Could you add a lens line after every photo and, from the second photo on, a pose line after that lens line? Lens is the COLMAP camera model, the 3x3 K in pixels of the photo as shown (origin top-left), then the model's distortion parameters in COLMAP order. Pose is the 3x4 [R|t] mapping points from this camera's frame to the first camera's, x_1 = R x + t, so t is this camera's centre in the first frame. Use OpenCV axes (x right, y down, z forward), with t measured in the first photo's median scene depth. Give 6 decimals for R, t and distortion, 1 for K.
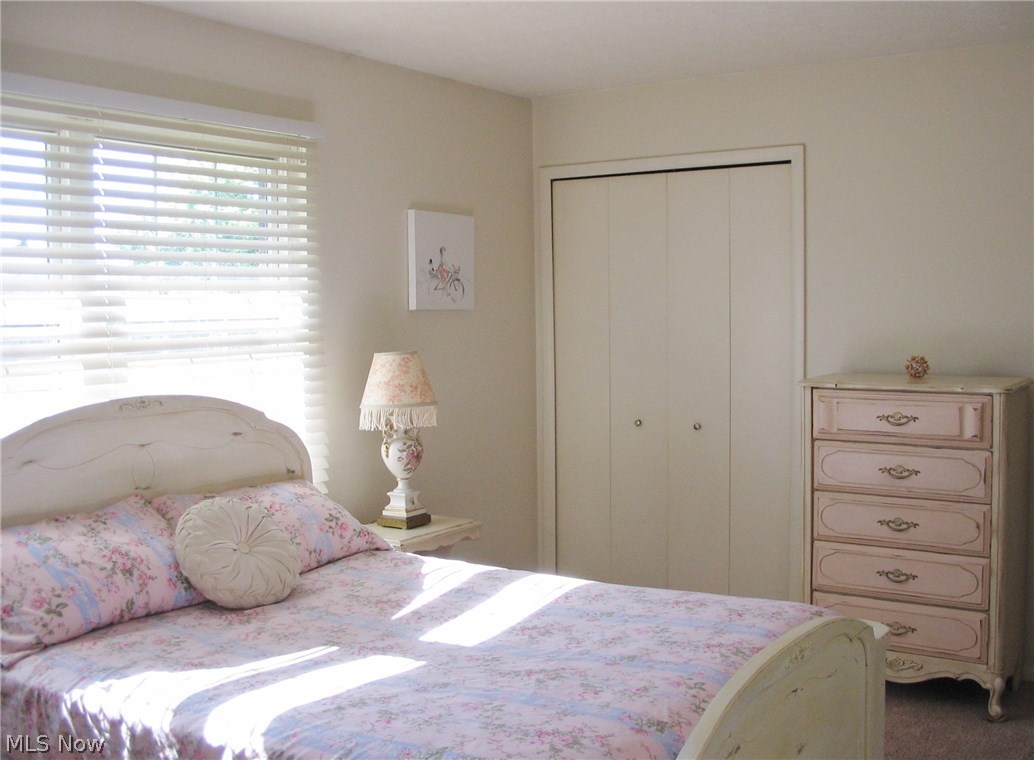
lens RADIAL K [[1140.3, 0, 516.9], [0, 1140.3, 378.4], [0, 0, 1]] dist [-0.100298, 0.000000]
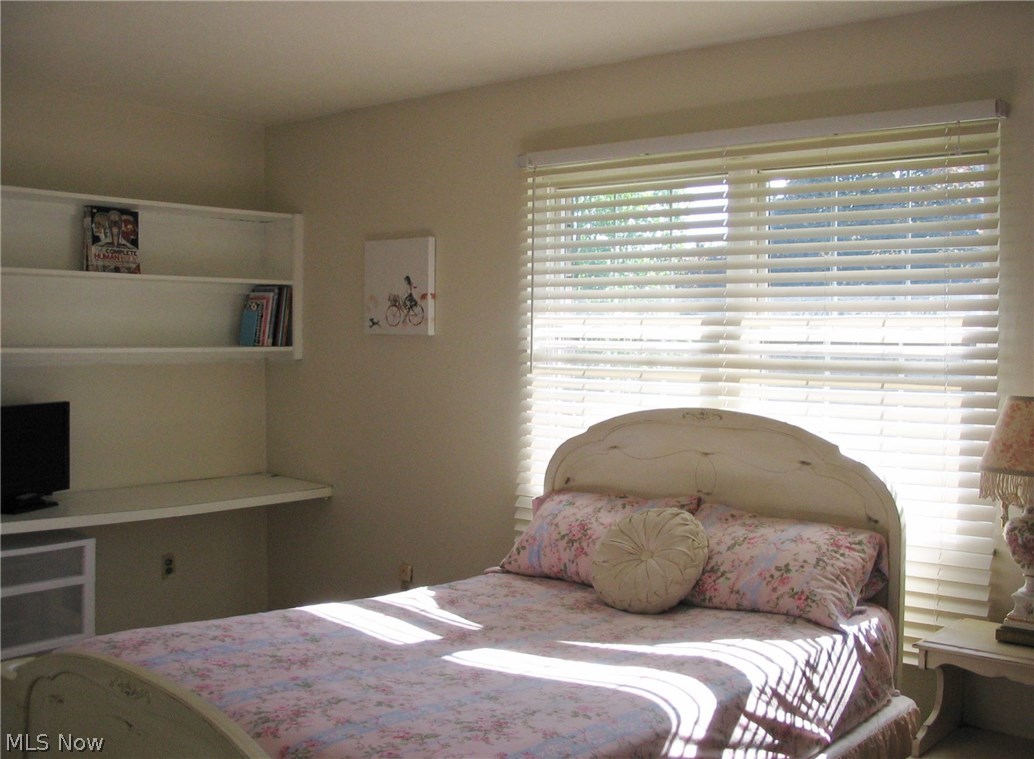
lens RADIAL K [[1072.1, 0, 515.8], [0, 1072.1, 382.3], [0, 0, 1]] dist [-0.134001, 0.000000]
pose [[-0.103891, 0.055065, -0.993063, 0.739226], [-0.074523, 0.995228, 0.062981, -0.063022], [0.991793, 0.080549, -0.099291, 0.955947]]
